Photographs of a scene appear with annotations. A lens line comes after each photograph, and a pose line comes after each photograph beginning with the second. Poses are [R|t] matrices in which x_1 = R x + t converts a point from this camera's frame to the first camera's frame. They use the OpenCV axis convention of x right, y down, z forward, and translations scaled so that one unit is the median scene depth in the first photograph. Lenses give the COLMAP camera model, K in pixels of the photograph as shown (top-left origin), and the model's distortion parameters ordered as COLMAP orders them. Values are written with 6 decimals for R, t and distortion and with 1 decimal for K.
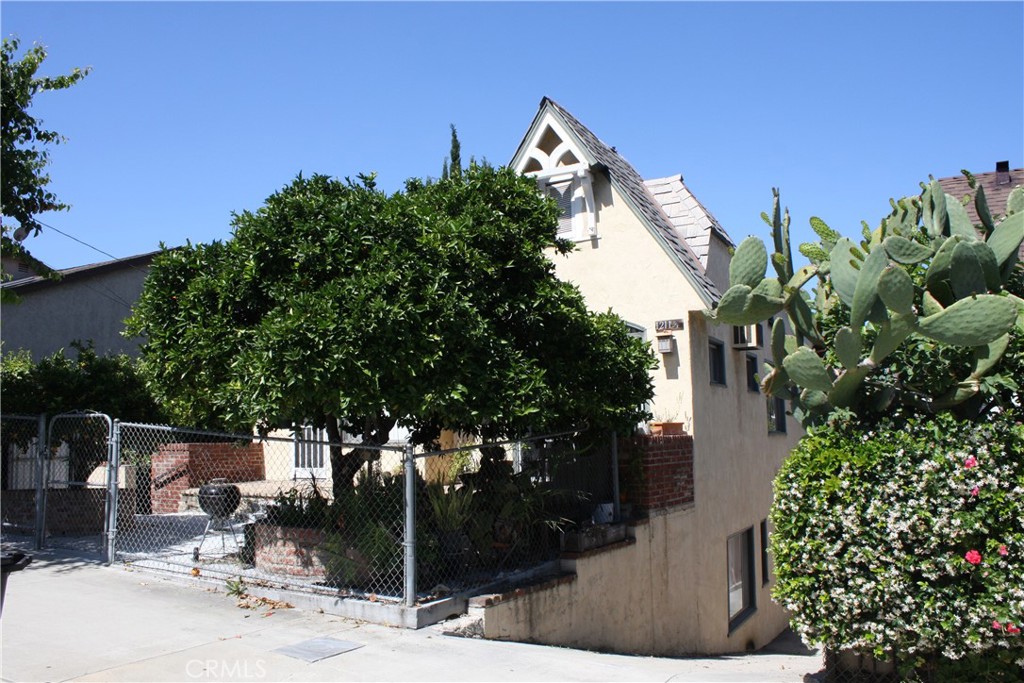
lens RADIAL K [[860.0, 0, 510.5], [0, 860.0, 344.8], [0, 0, 1]] dist [-0.167571, 0.155074]
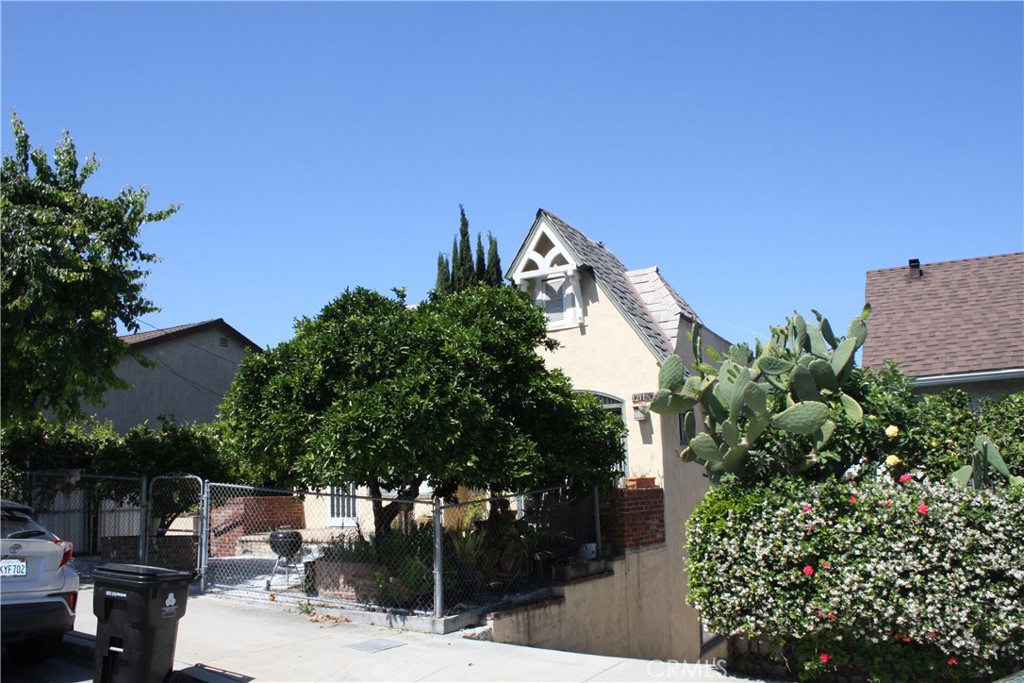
lens RADIAL K [[860.0, 0, 510.5], [0, 860.0, 344.8], [0, 0, 1]] dist [-0.167571, 0.155074]
pose [[0.999858, -0.011814, -0.012022, 0.018068], [0.011123, 0.998370, -0.055975, -0.050312], [0.012664, 0.055834, 0.998360, -0.362629]]
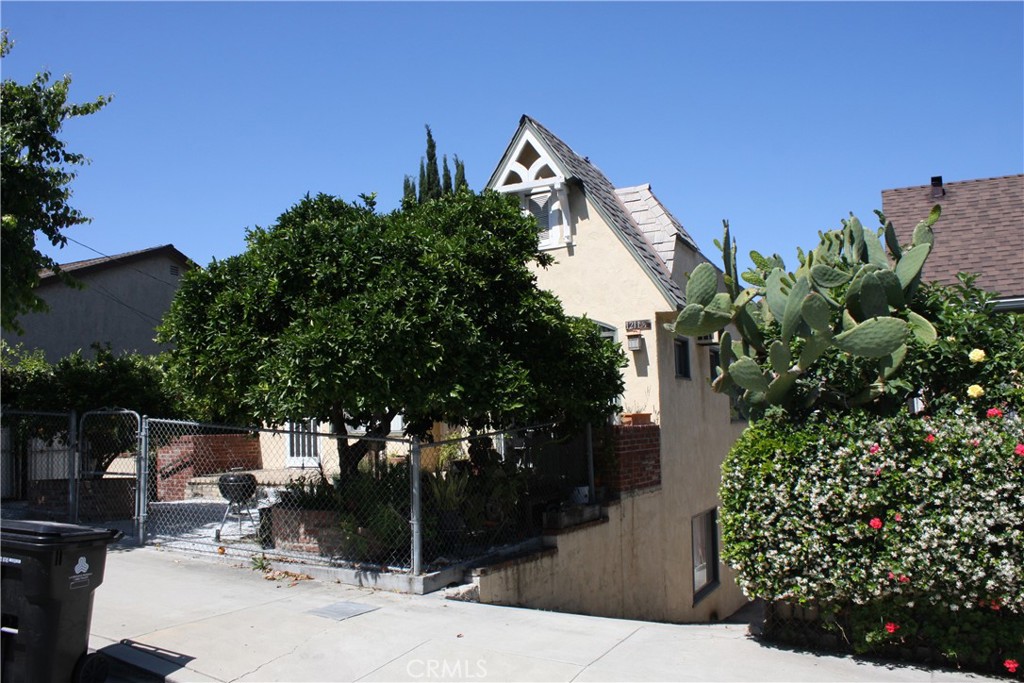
lens RADIAL K [[860.0, 0, 510.5], [0, 860.0, 344.8], [0, 0, 1]] dist [-0.167571, 0.155074]
pose [[0.999433, -0.005512, 0.033202, -0.024887], [0.005011, 0.999872, 0.015179, -0.024066], [-0.033281, -0.015004, 0.999333, -0.157806]]
